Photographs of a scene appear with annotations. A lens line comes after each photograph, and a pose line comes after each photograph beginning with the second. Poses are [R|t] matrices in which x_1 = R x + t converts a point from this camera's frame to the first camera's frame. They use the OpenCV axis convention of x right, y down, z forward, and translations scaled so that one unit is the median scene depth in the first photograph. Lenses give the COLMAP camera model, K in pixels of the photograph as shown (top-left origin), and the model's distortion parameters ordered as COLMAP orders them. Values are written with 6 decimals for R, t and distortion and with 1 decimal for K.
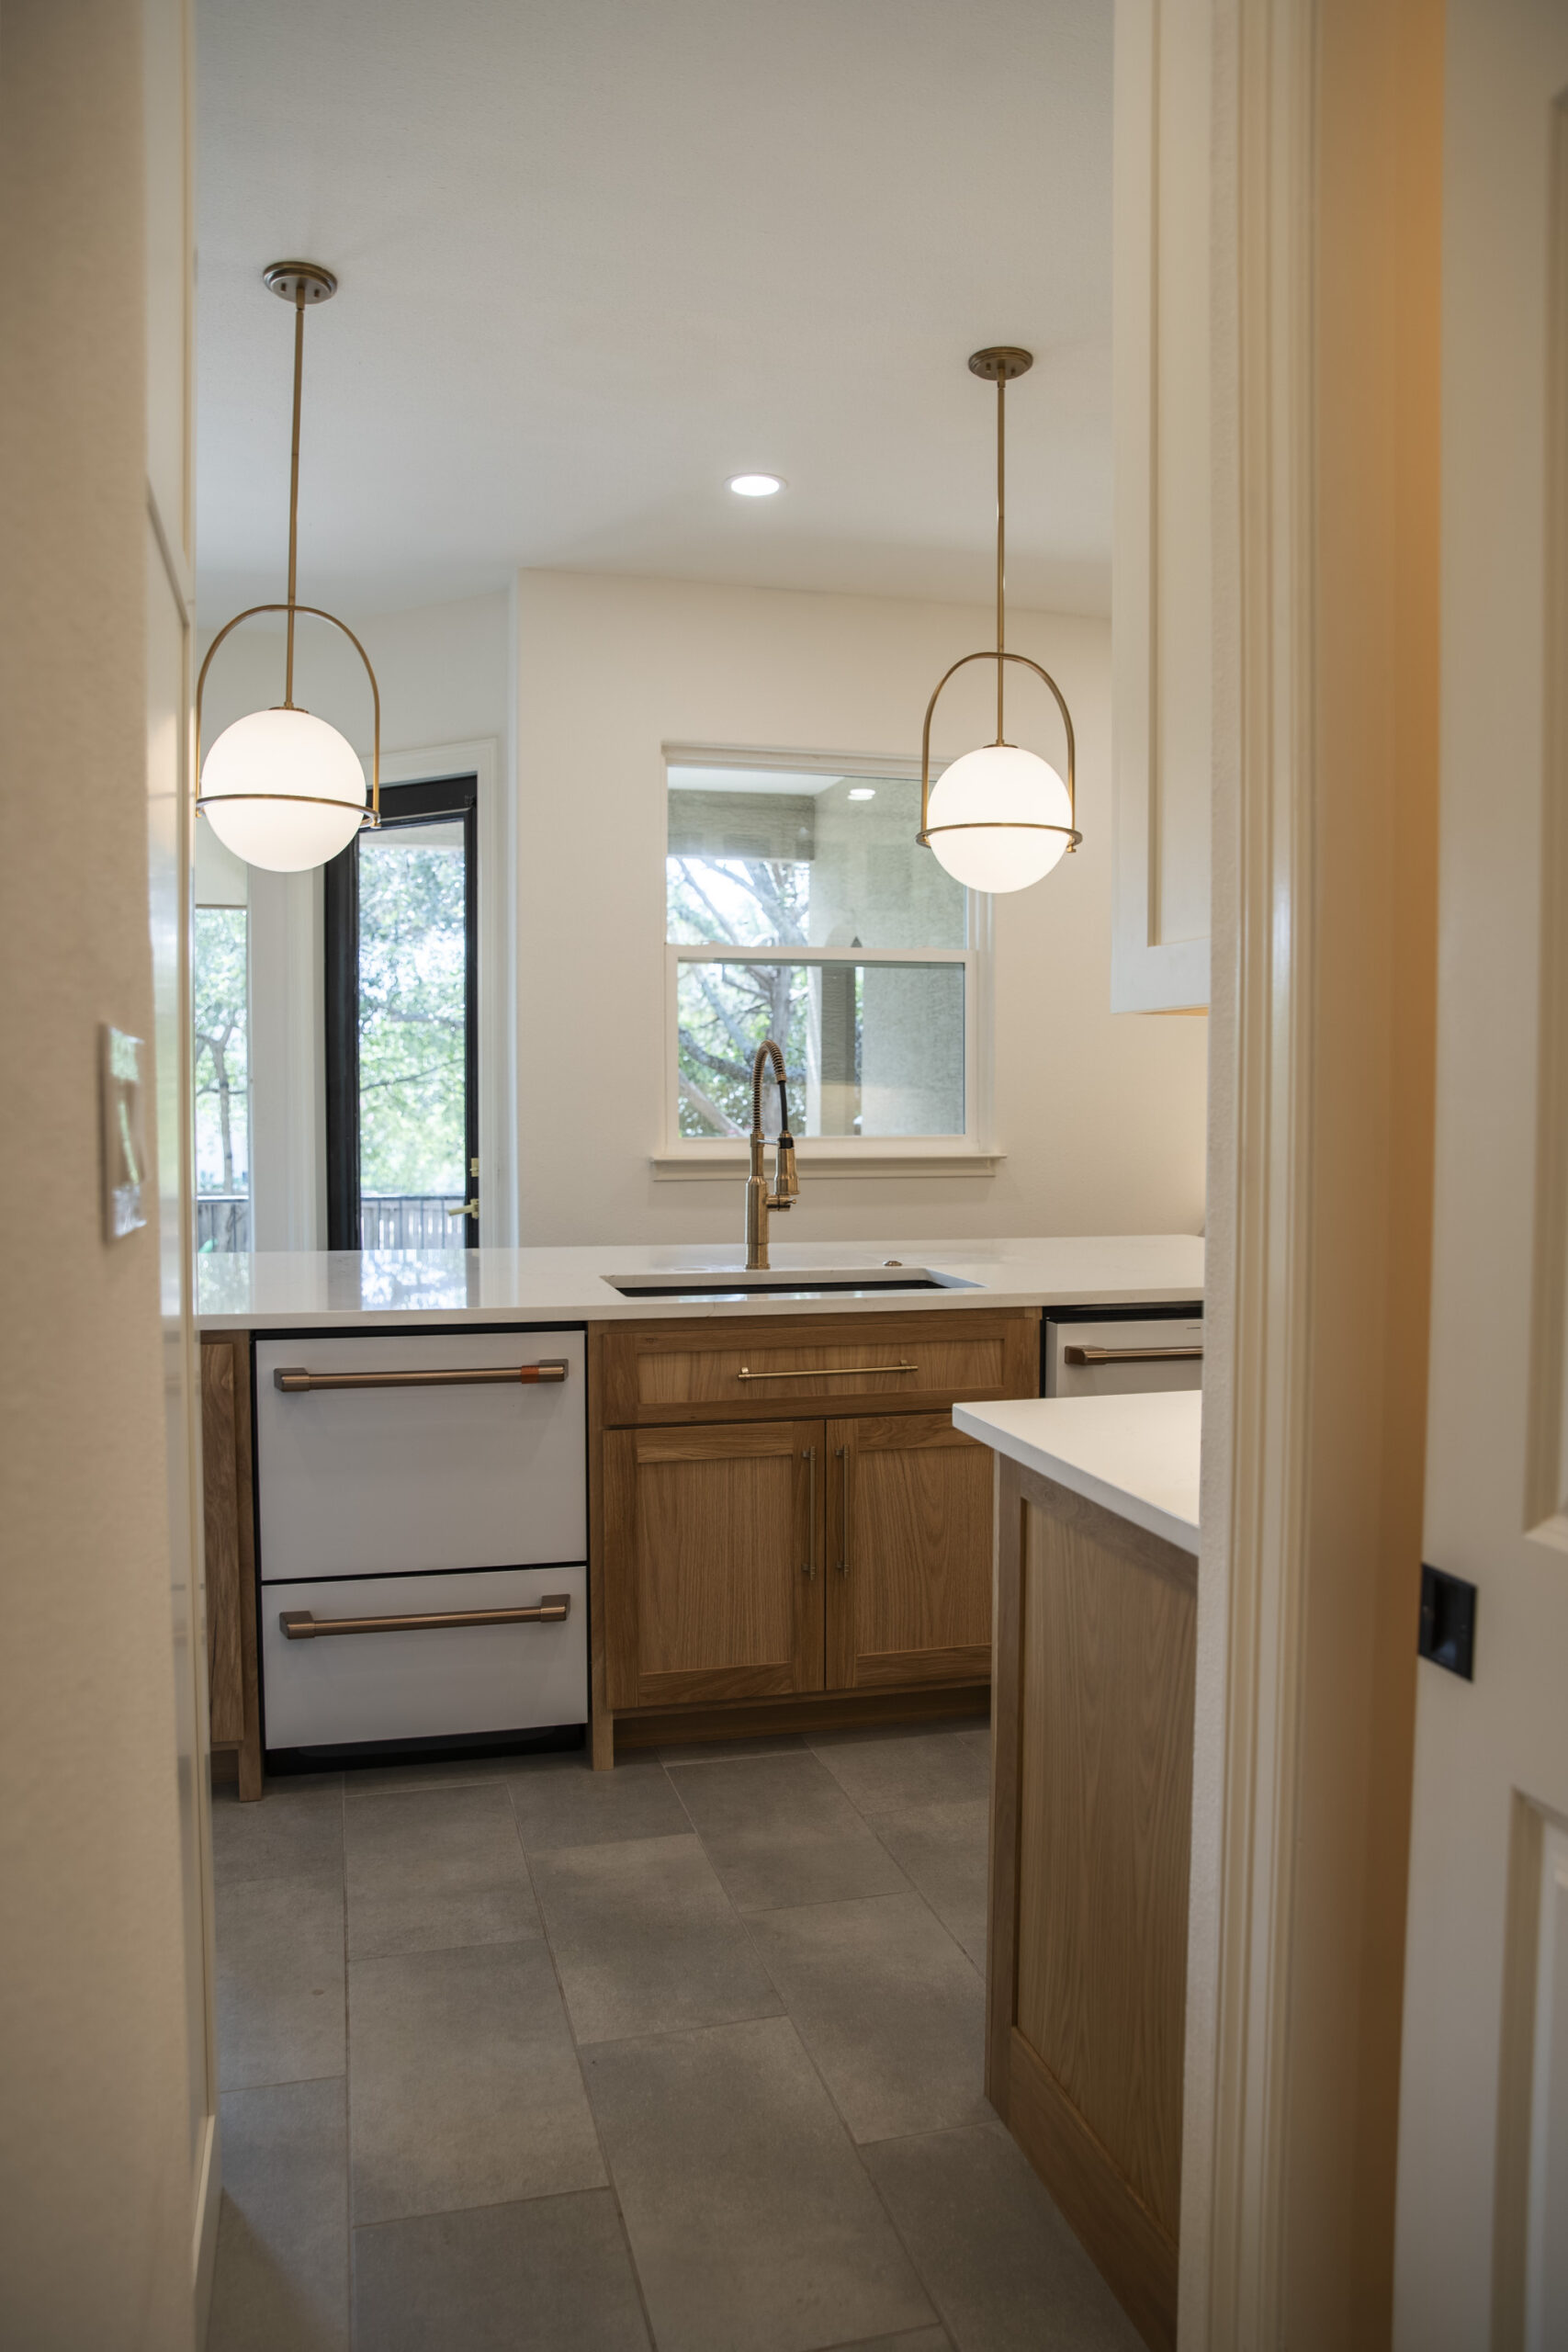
lens RADIAL K [[1579.6, 0, 794.6], [0, 1579.6, 1178.4], [0, 0, 1]] dist [-0.083494, 0.035000]
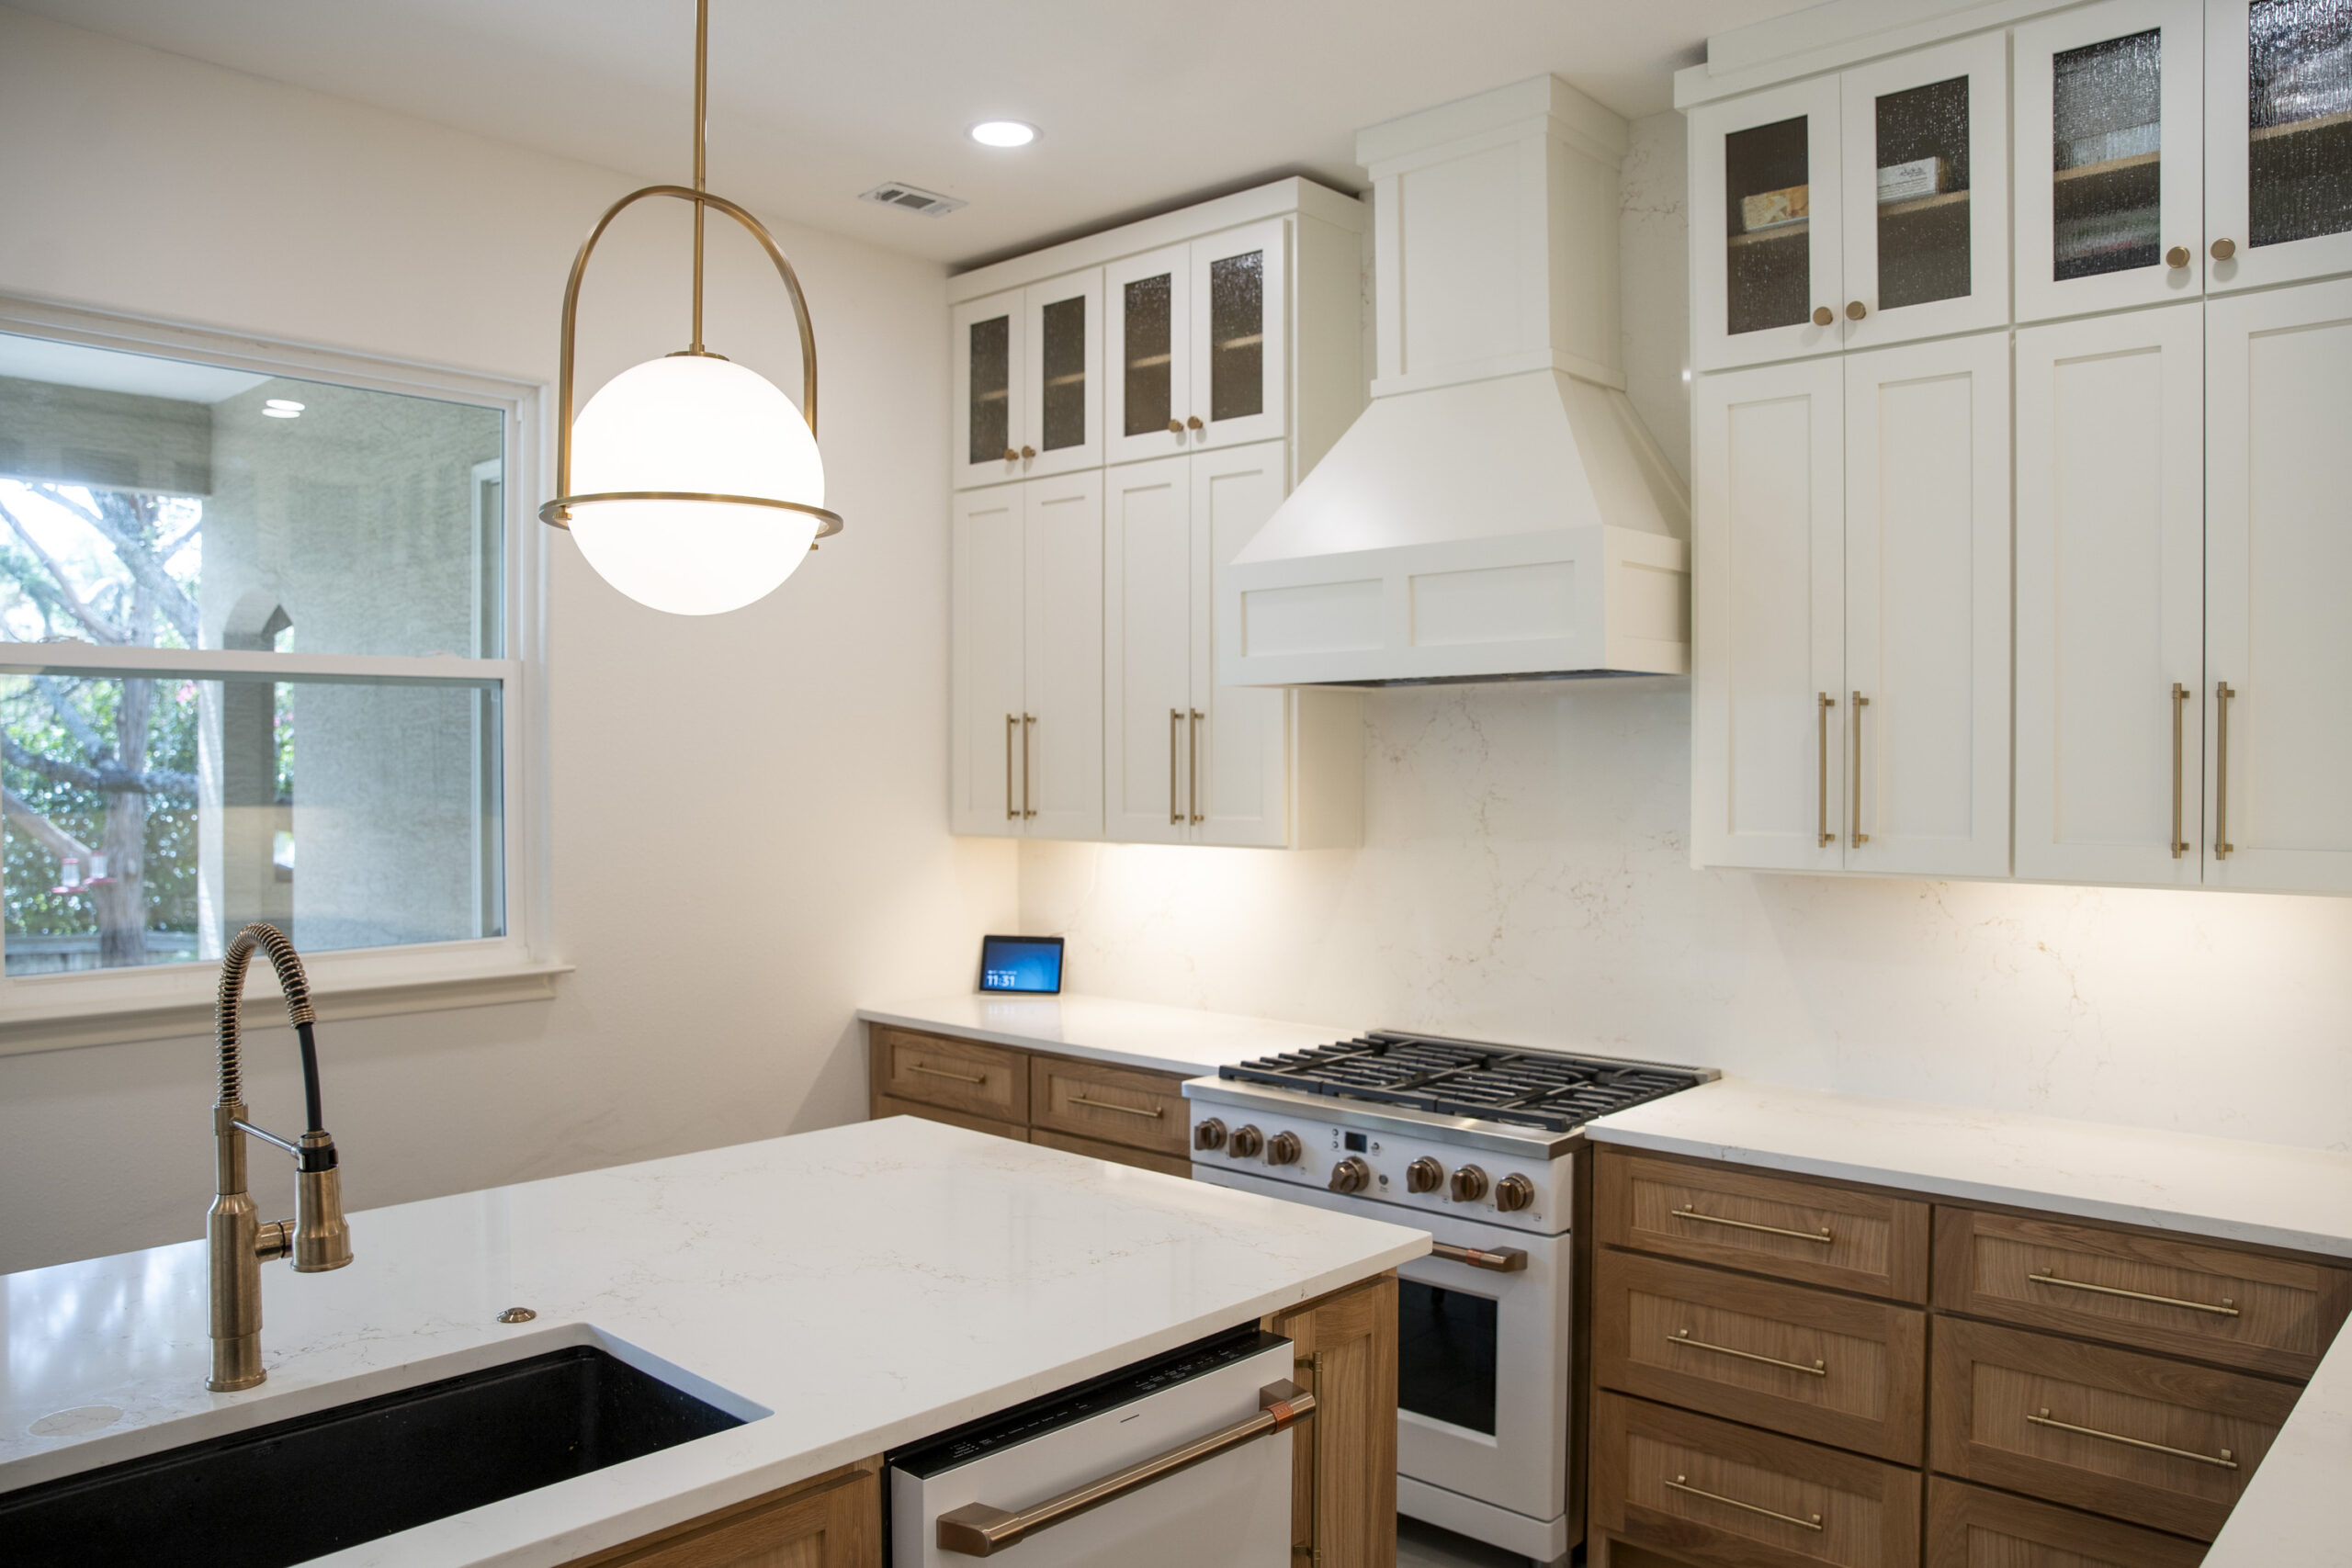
lens RADIAL K [[1718.0, 0, 1159.9], [0, 1718.0, 772.0], [0, 0, 1]] dist [-0.079017, 0.033069]
pose [[0.853803, -0.007215, 0.520547, -0.020209], [0.032344, 0.998707, -0.039208, -0.042878], [-0.519591, 0.050312, 0.852932, 0.176793]]
